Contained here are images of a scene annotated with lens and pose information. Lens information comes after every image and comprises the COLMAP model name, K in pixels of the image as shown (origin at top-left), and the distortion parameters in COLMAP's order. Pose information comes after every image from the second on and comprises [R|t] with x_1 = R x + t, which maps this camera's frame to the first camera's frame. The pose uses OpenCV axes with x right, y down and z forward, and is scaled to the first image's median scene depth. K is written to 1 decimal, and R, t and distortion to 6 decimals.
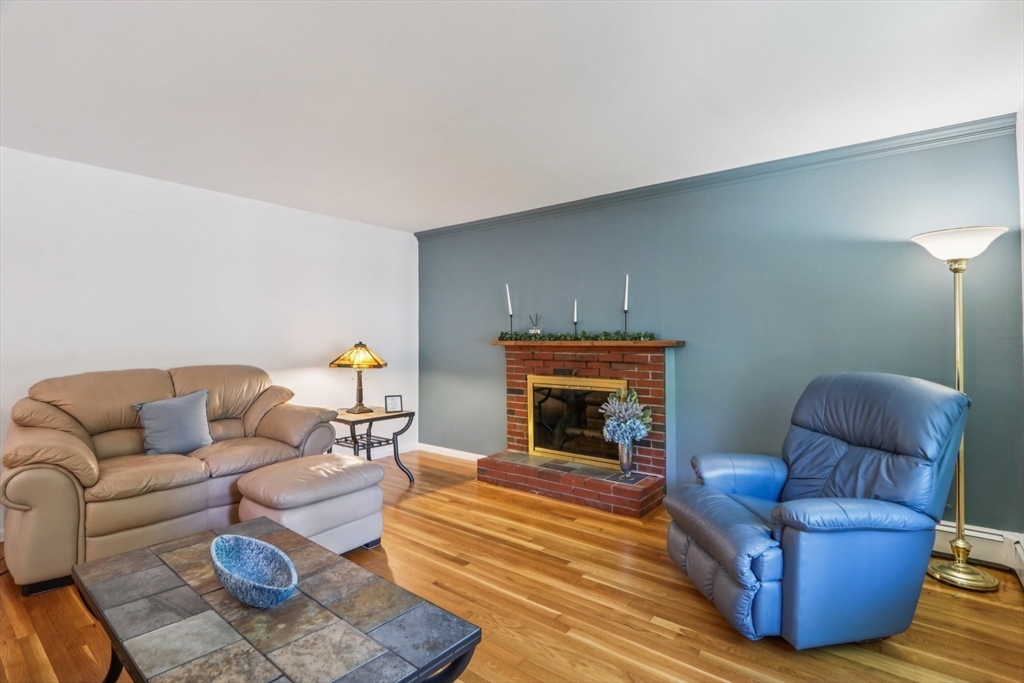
lens RADIAL K [[504.3, 0, 511.9], [0, 504.3, 335.2], [0, 0, 1]] dist [-0.015927, -0.000474]
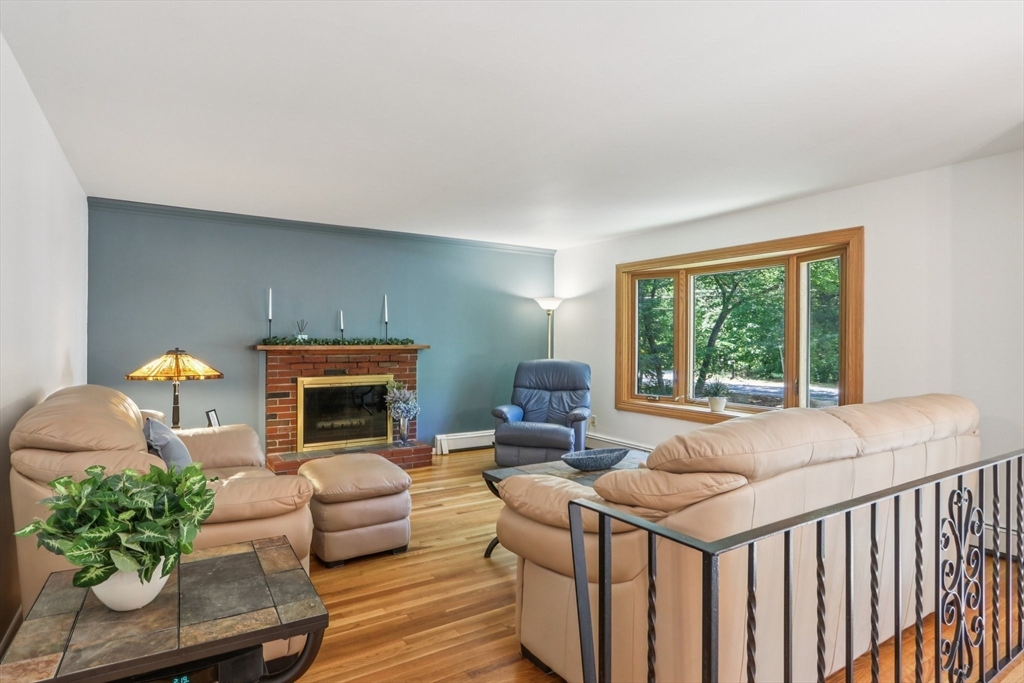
lens RADIAL K [[584.0, 0, 511.0], [0, 584.0, 342.1], [0, 0, 1]] dist [-0.020458, 0.000724]
pose [[0.289088, -0.002923, 0.957298, -1.039394], [-0.011743, 0.999909, 0.006600, -0.009570], [-0.957230, -0.013149, 0.289028, 0.224770]]
